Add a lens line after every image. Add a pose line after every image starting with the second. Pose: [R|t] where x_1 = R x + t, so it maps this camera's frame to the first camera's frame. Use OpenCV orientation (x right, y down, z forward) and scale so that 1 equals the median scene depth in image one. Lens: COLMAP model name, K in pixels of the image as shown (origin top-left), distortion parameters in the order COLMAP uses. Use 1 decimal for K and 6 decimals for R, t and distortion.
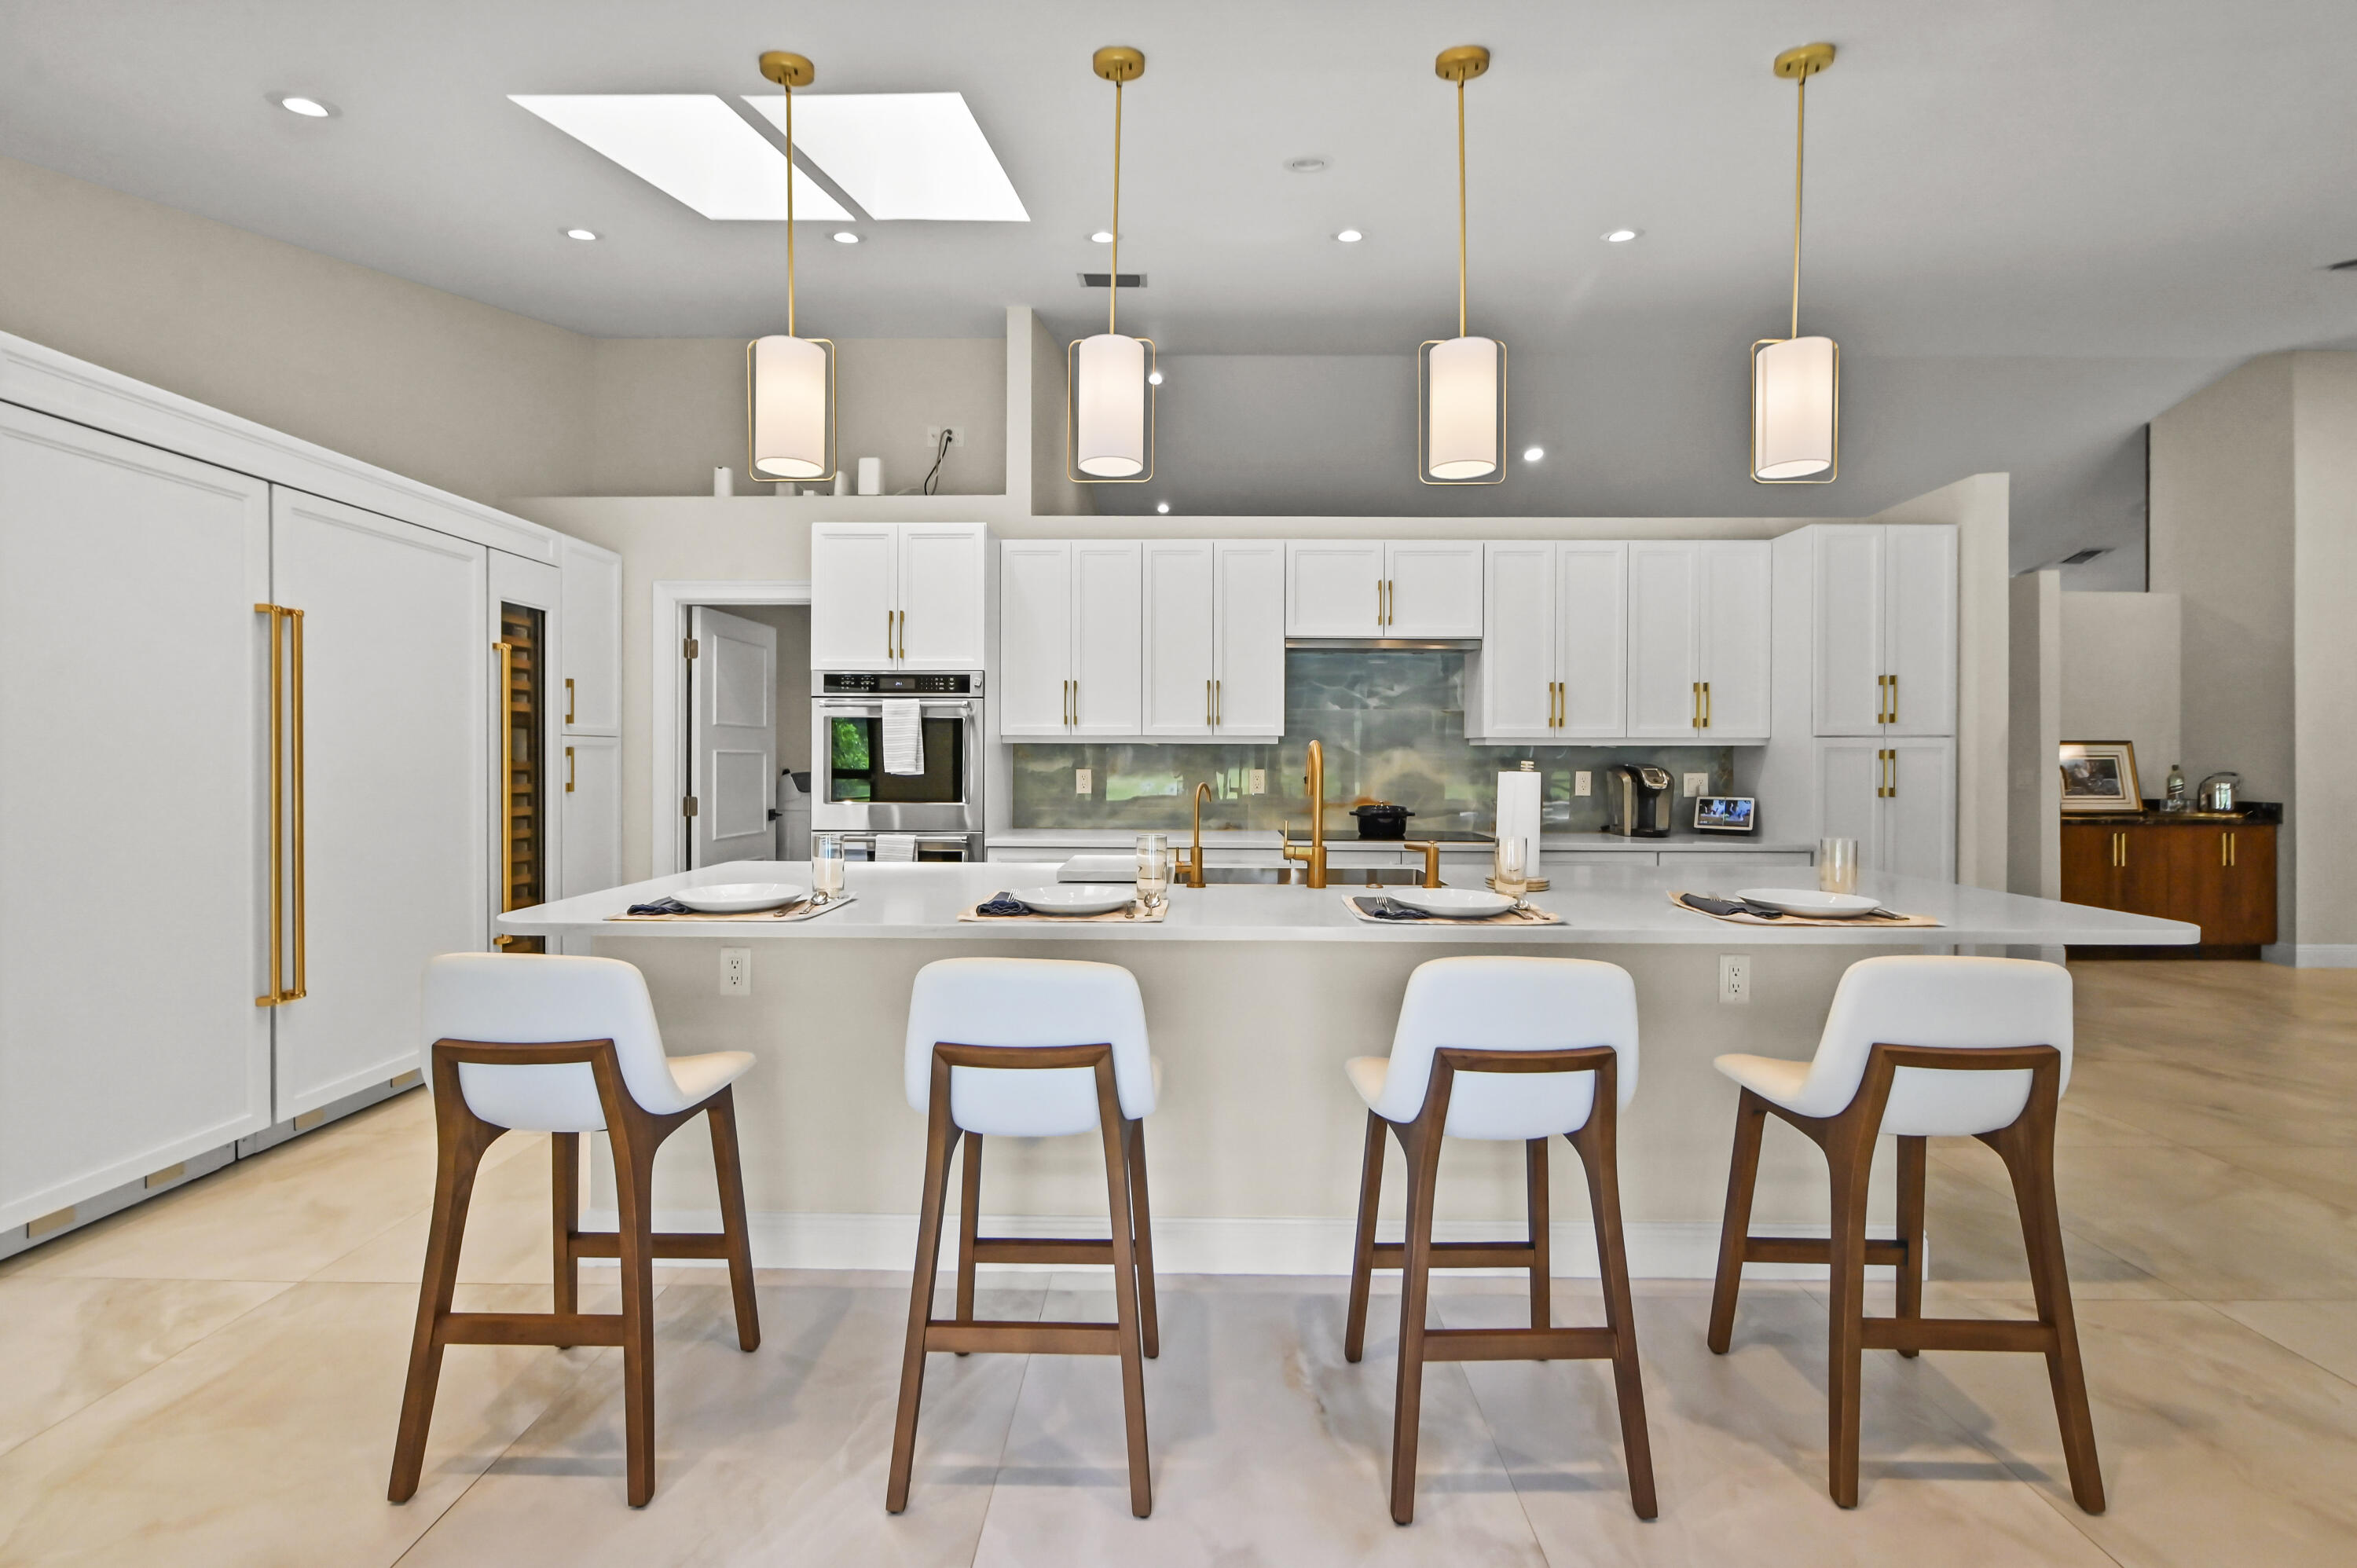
lens RADIAL K [[941.1, 0, 1171.6], [0, 941.1, 766.8], [0, 0, 1]] dist [-0.007671, -0.000155]
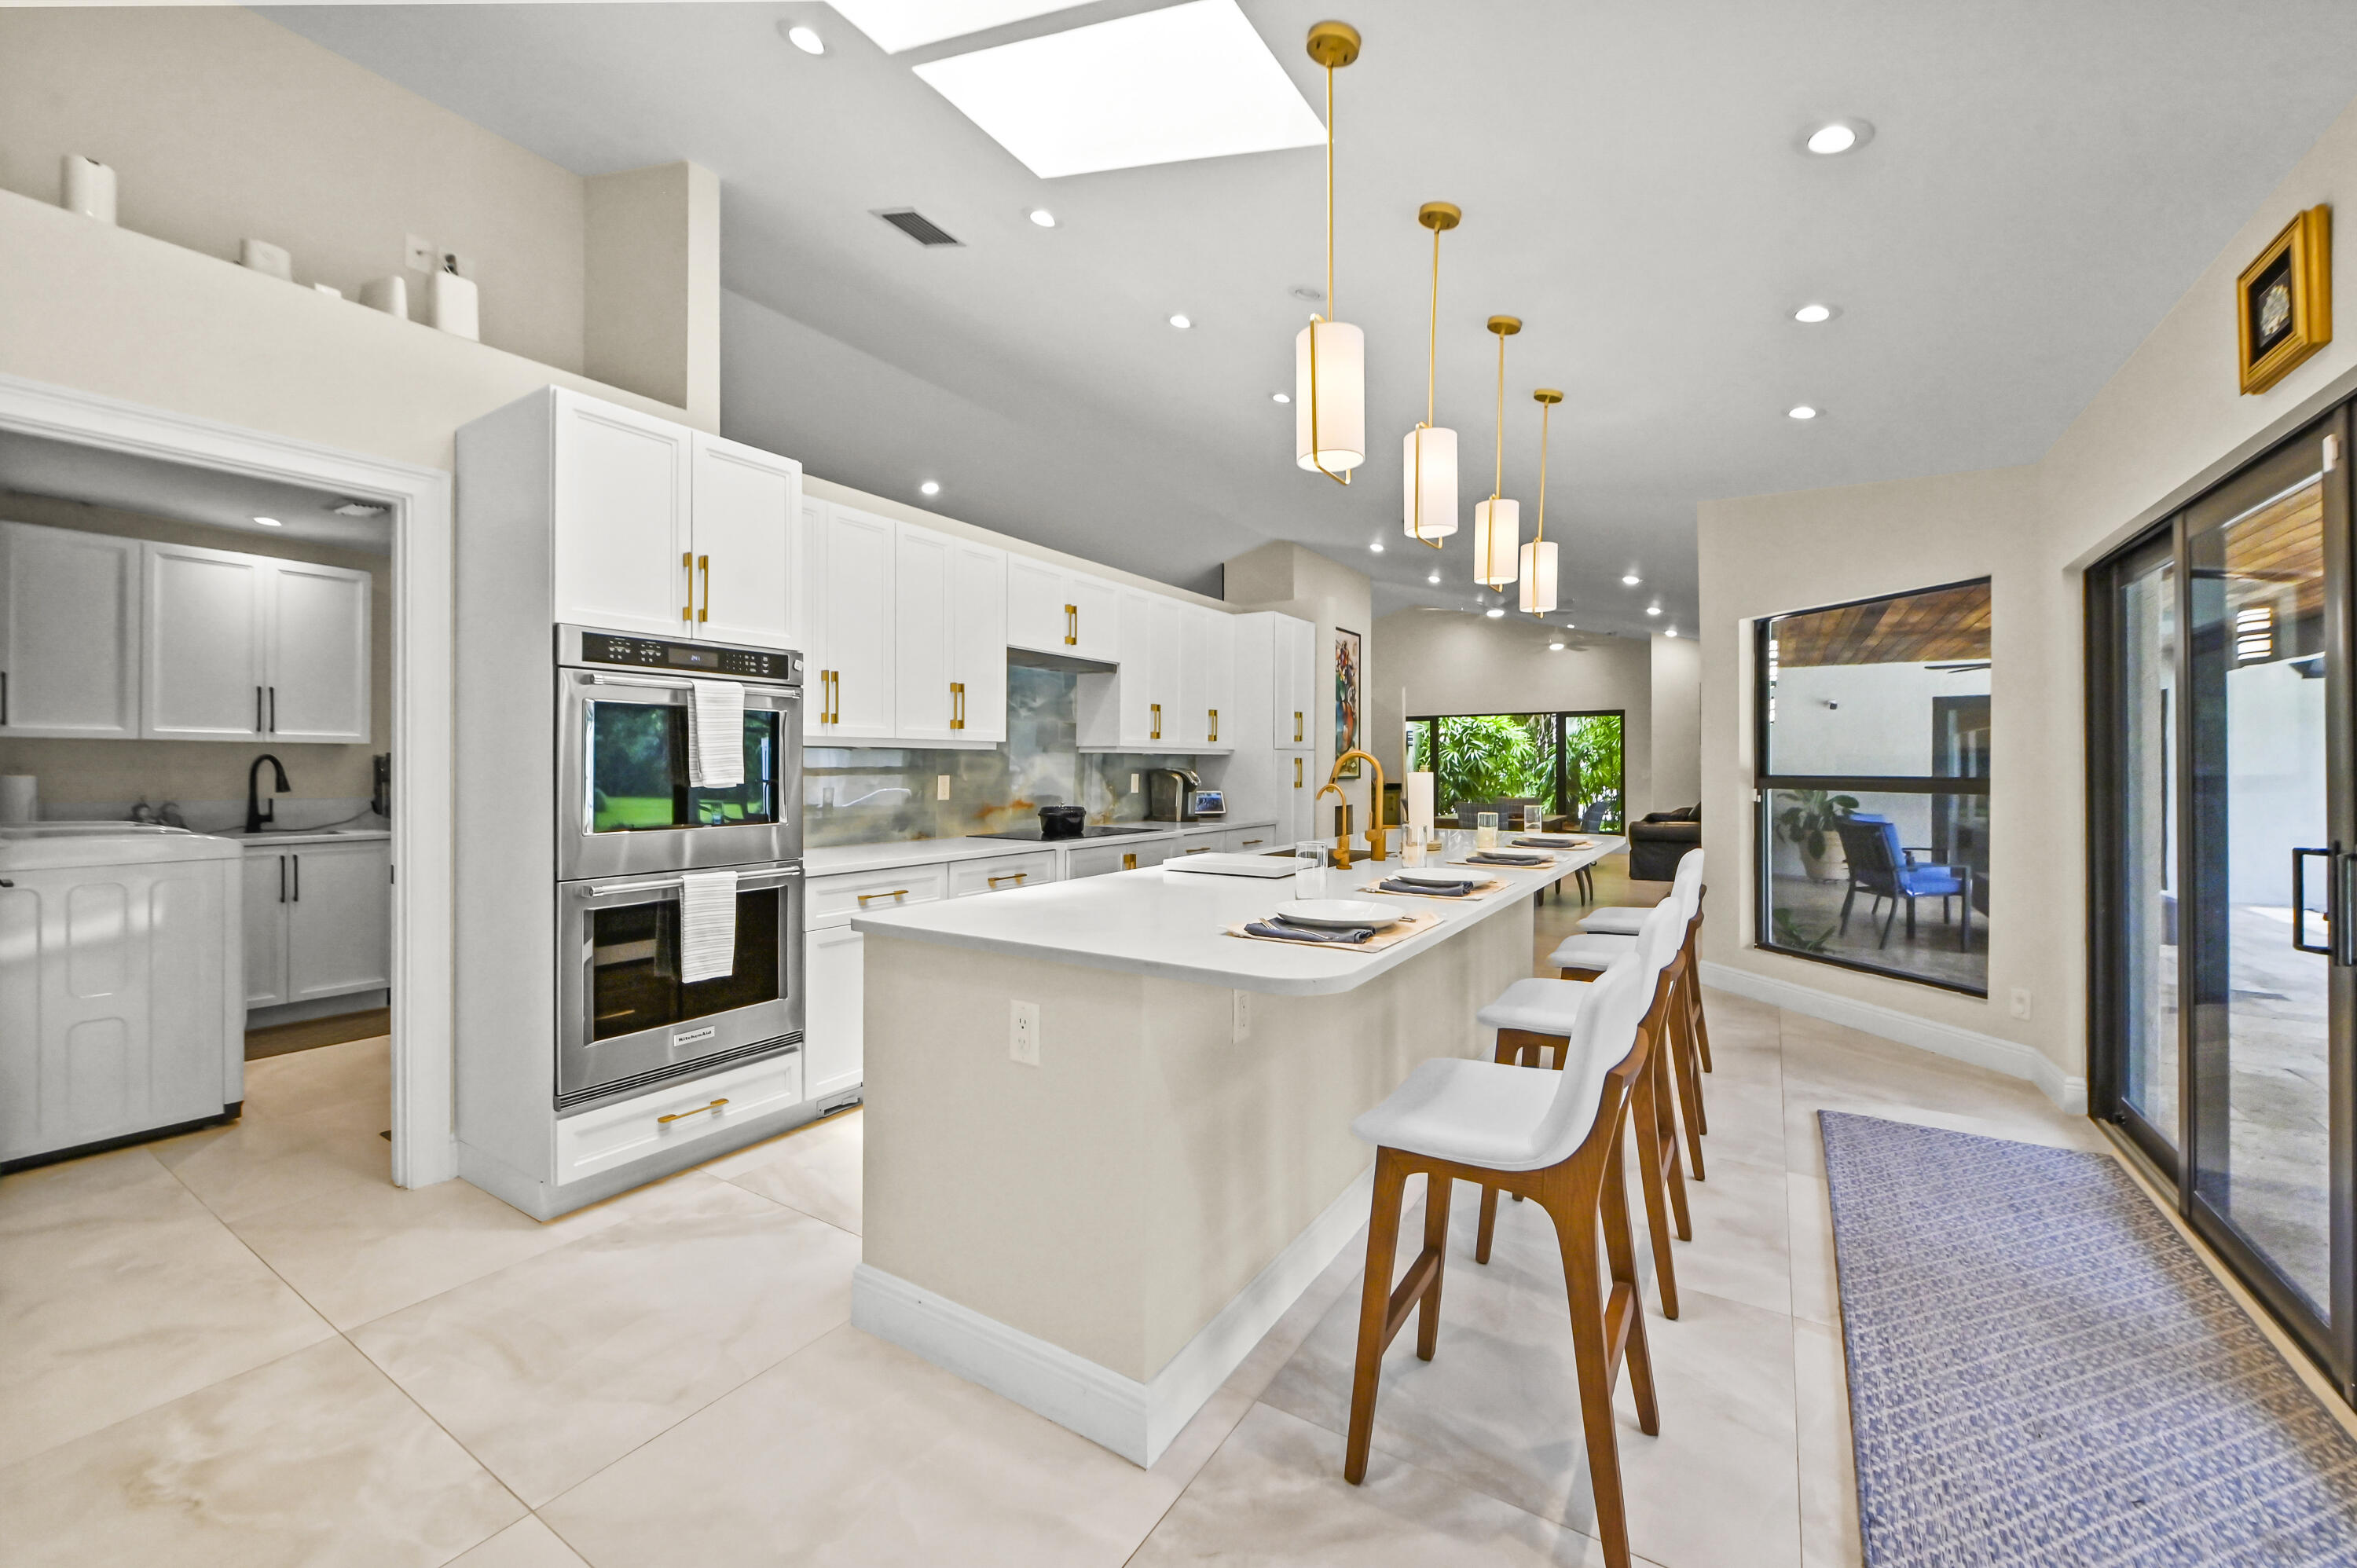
lens RADIAL K [[941.1, 0, 1168.8], [0, 941.1, 769.8], [0, 0, 1]] dist [-0.007671, -0.000155]
pose [[0.521356, -0.007136, 0.853310, -0.672216], [0.010689, 0.999941, 0.001831, -0.003113], [-0.853273, 0.008167, 0.521401, 0.324678]]
